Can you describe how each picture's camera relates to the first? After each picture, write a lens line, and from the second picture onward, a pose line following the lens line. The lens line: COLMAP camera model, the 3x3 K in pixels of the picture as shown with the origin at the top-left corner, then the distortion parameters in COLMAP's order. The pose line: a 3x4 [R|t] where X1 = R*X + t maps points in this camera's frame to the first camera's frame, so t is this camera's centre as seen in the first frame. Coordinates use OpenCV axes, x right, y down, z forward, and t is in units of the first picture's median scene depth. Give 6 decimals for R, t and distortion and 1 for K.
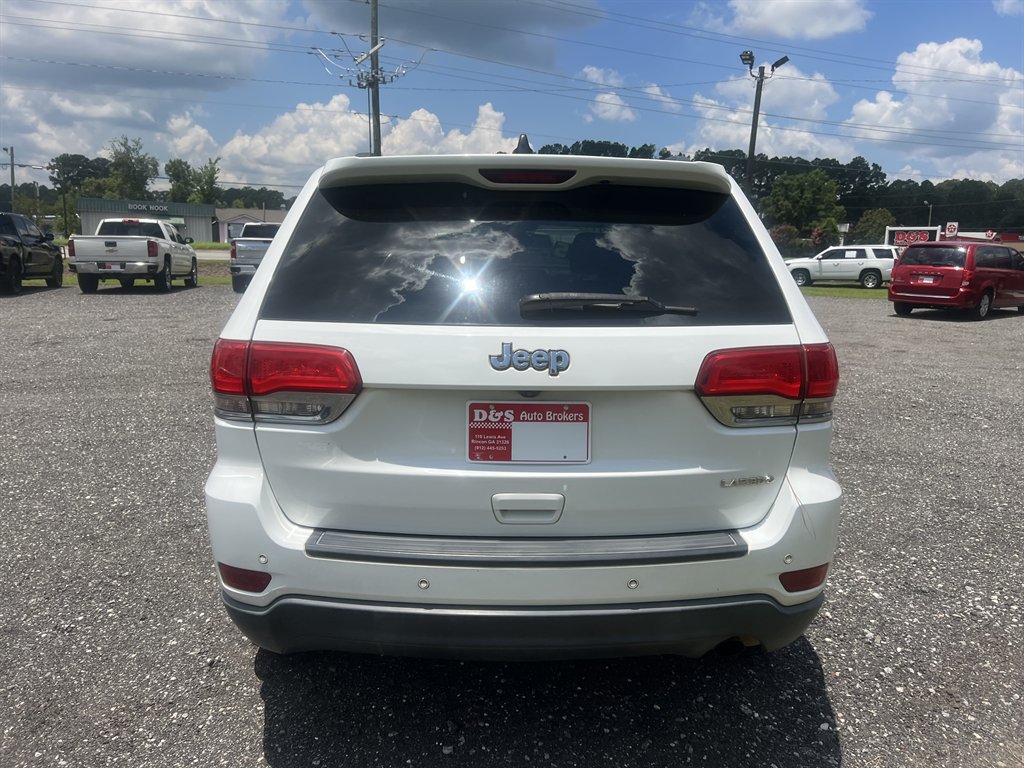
lens RADIAL K [[811.5, 0, 512.0], [0, 811.5, 384.0], [0, 0, 1]] dist [0.062833, -0.073551]
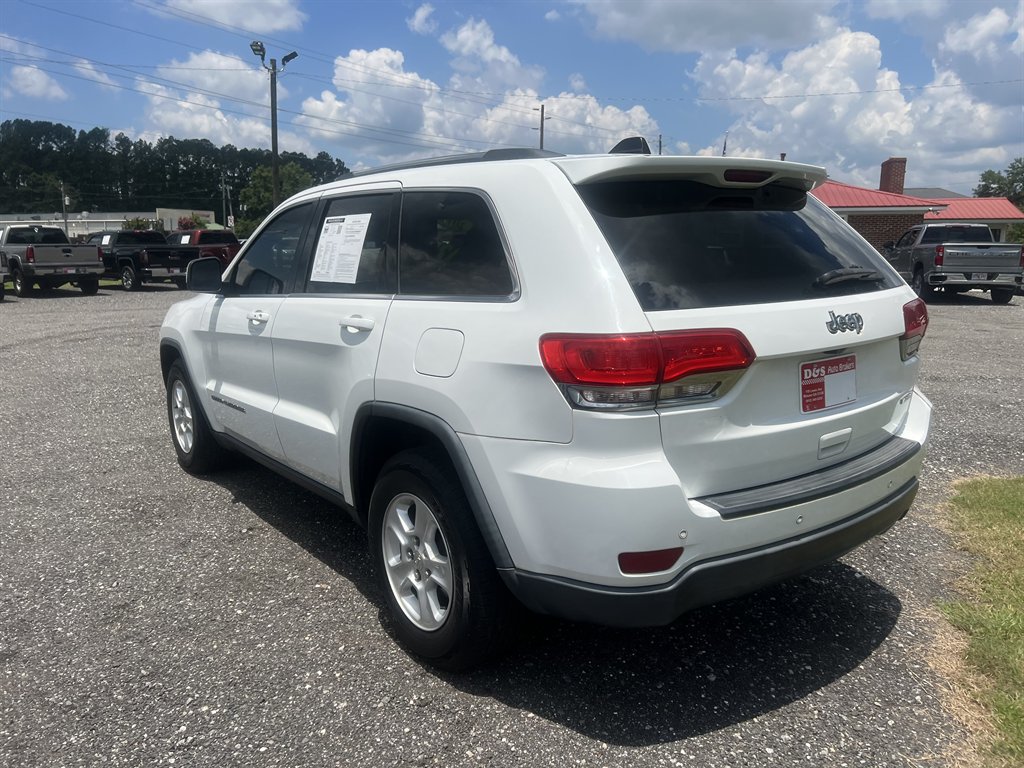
lens RADIAL K [[811.5, 0, 512.0], [0, 811.5, 384.0], [0, 0, 1]] dist [0.062833, -0.073551]
pose [[0.799274, -0.133360, 0.585983, -0.044627], [0.127566, 0.990496, 0.051423, -0.002633], [-0.587272, 0.033650, 0.808690, 0.010941]]
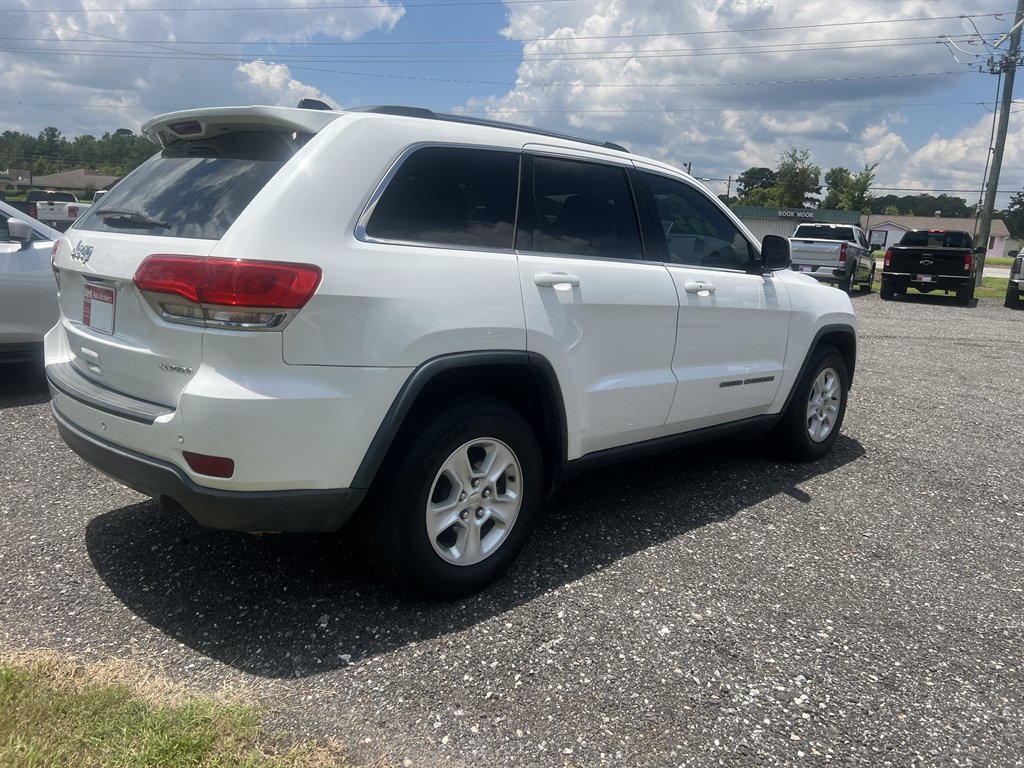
lens RADIAL K [[811.5, 0, 512.0], [0, 811.5, 384.0], [0, 0, 1]] dist [0.062833, -0.073551]
pose [[0.676005, 0.153575, -0.720716, 0.062412], [-0.164407, 0.984822, 0.055645, -0.000270], [0.718323, 0.080875, 0.690993, 0.021986]]
